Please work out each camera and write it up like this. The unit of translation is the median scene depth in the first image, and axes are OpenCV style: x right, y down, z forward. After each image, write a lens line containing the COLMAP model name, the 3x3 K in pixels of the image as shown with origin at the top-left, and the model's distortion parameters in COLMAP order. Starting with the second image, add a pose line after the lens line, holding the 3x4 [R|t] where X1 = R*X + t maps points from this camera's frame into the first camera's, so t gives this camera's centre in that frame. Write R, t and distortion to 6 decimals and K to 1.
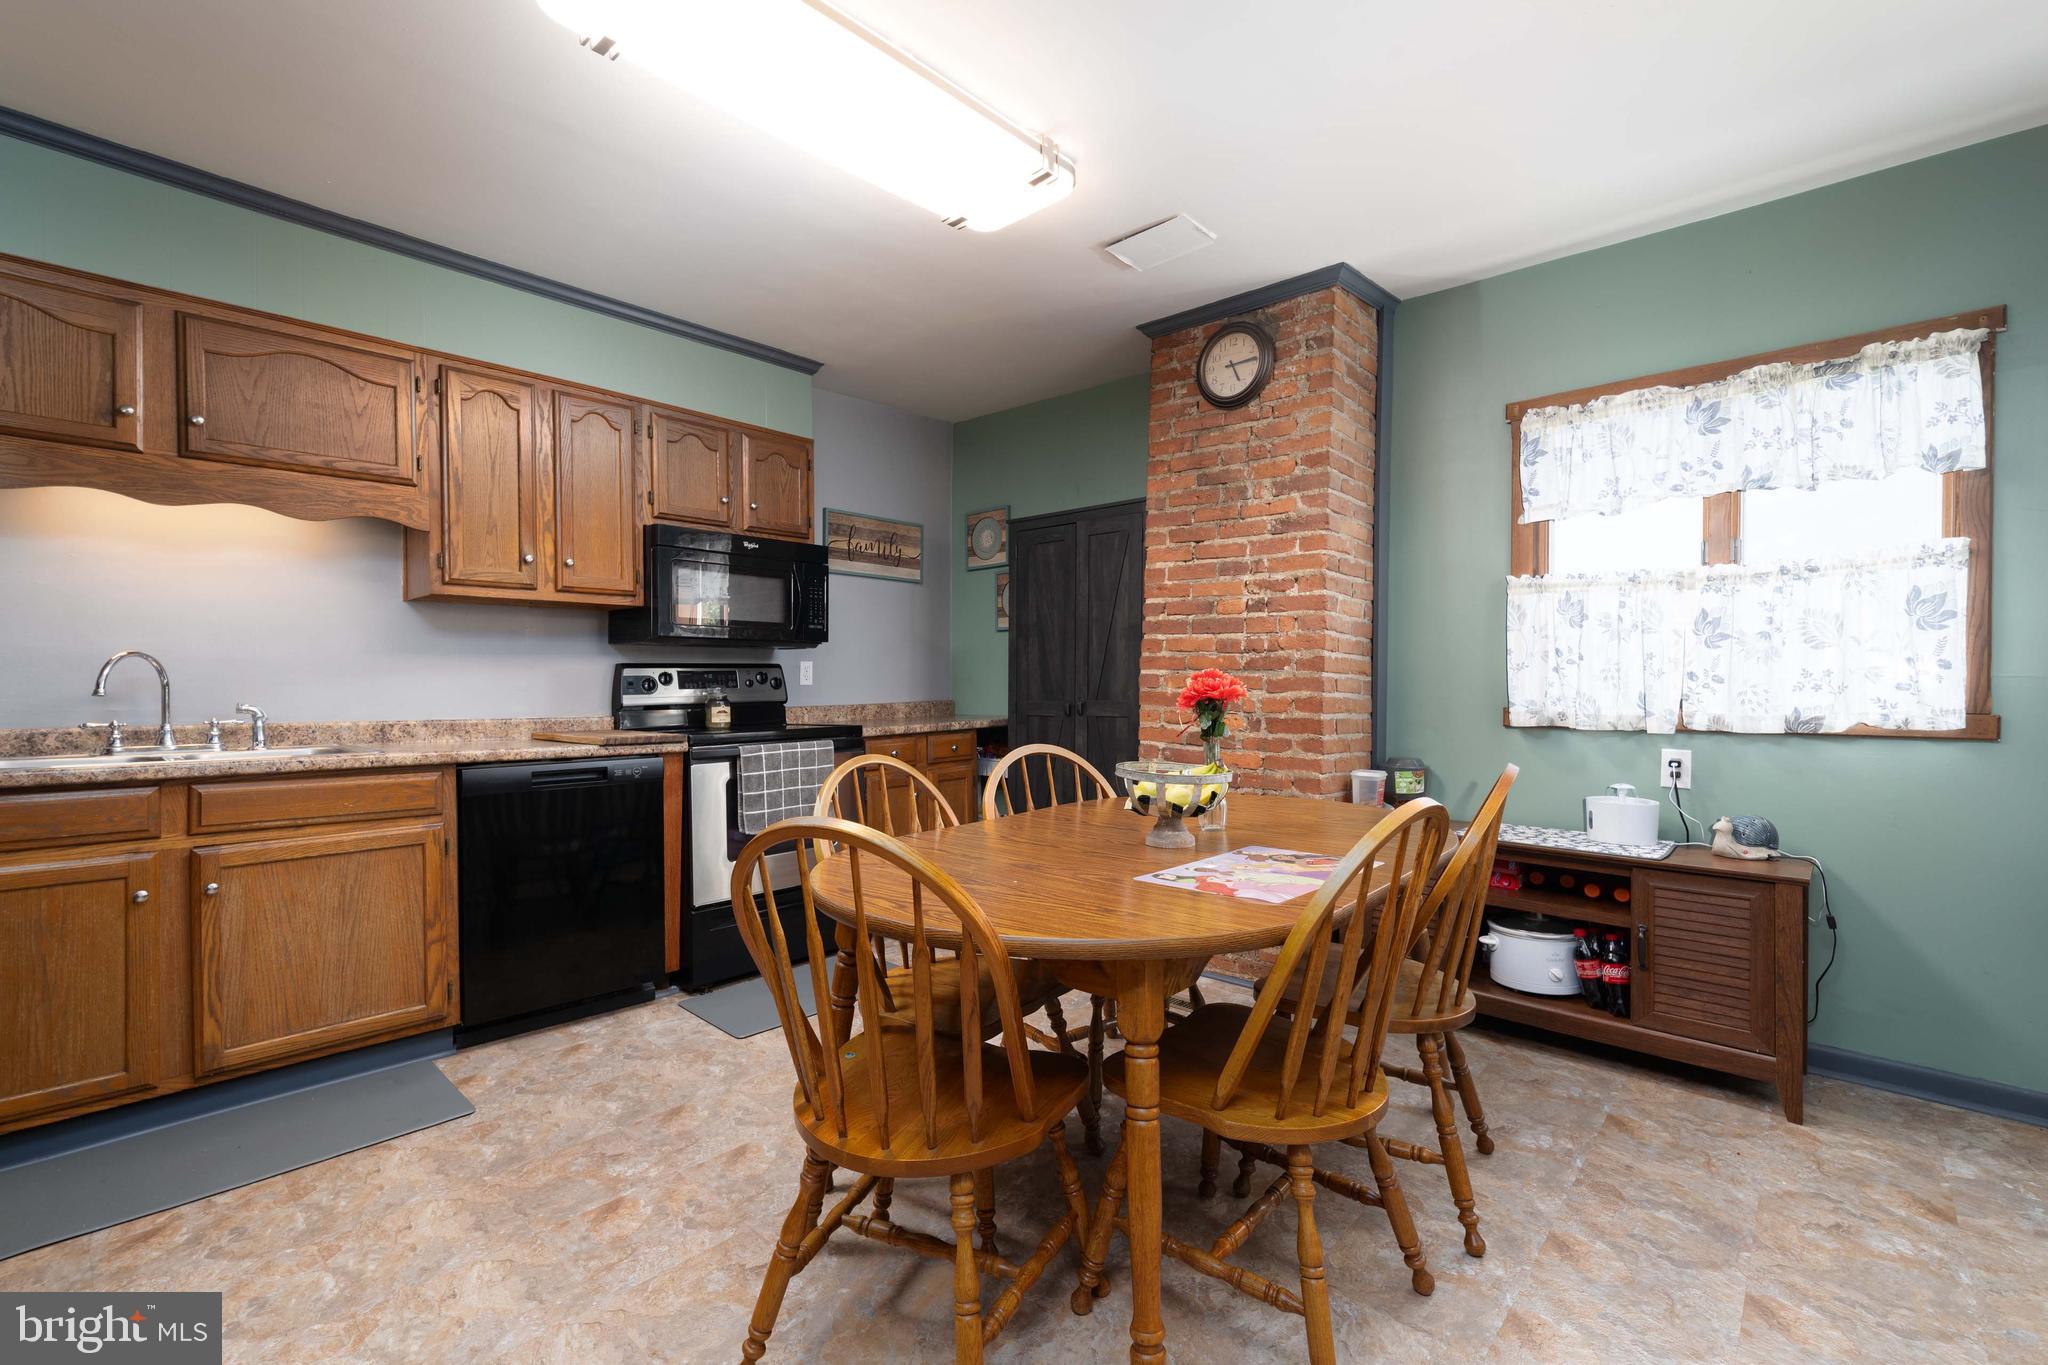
lens RADIAL K [[900.7, 0, 1023.9], [0, 900.7, 688.6], [0, 0, 1]] dist [0.003147, -0.000428]
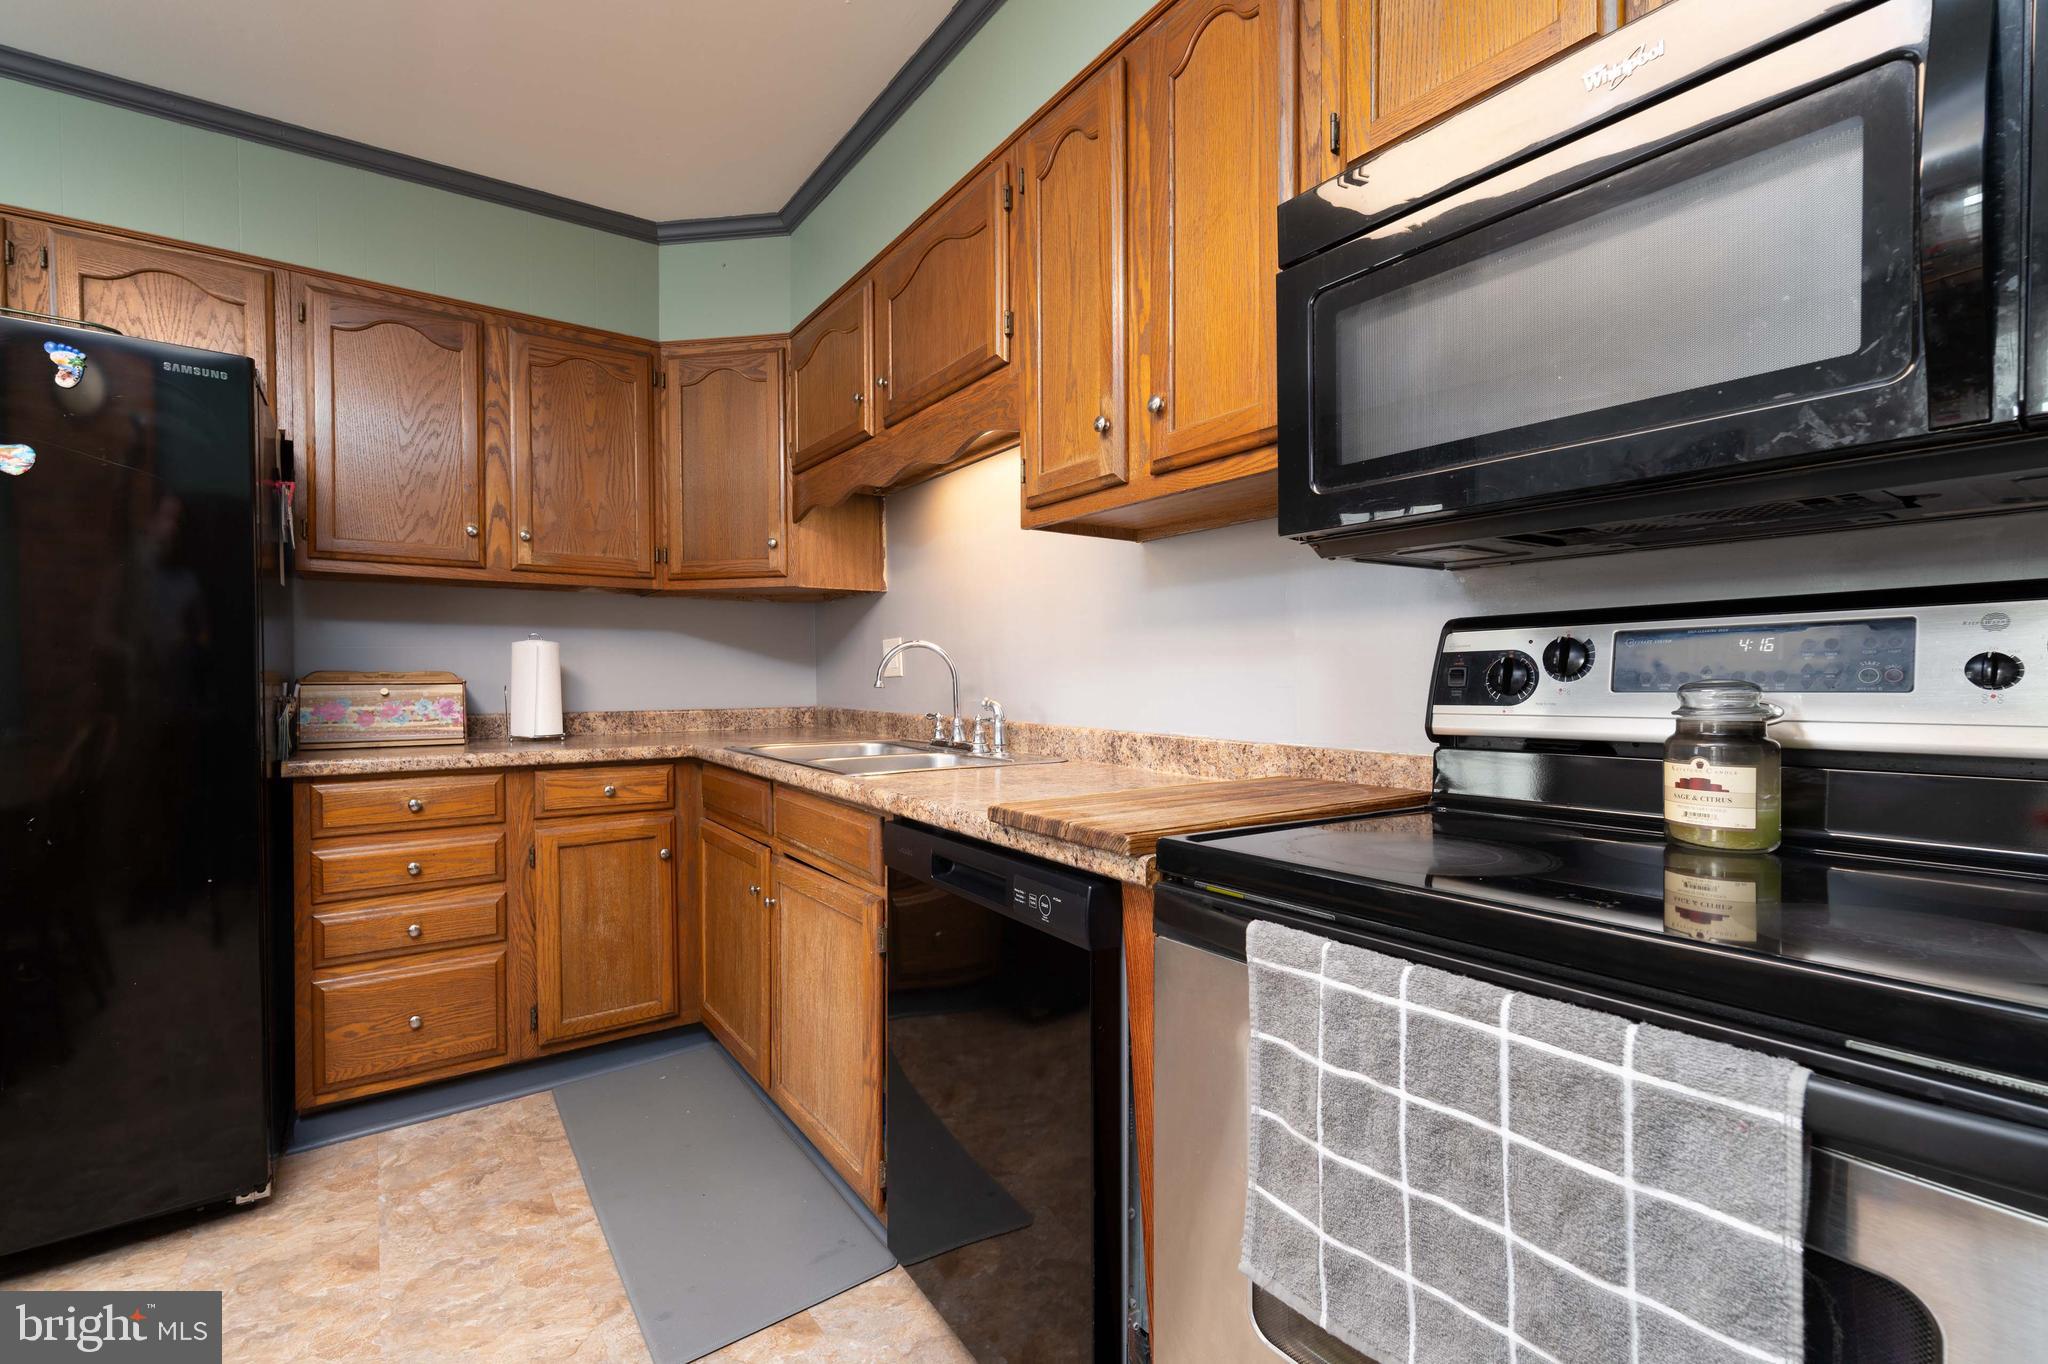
lens RADIAL K [[900.7, 0, 1021.4], [0, 900.7, 689.0], [0, 0, 1]] dist [0.003147, -0.000428]
pose [[-0.210759, 0.024111, -0.977241, -0.046491], [0.004452, 0.999709, 0.023705, -0.009351], [0.977528, 0.000646, -0.210806, 0.966812]]
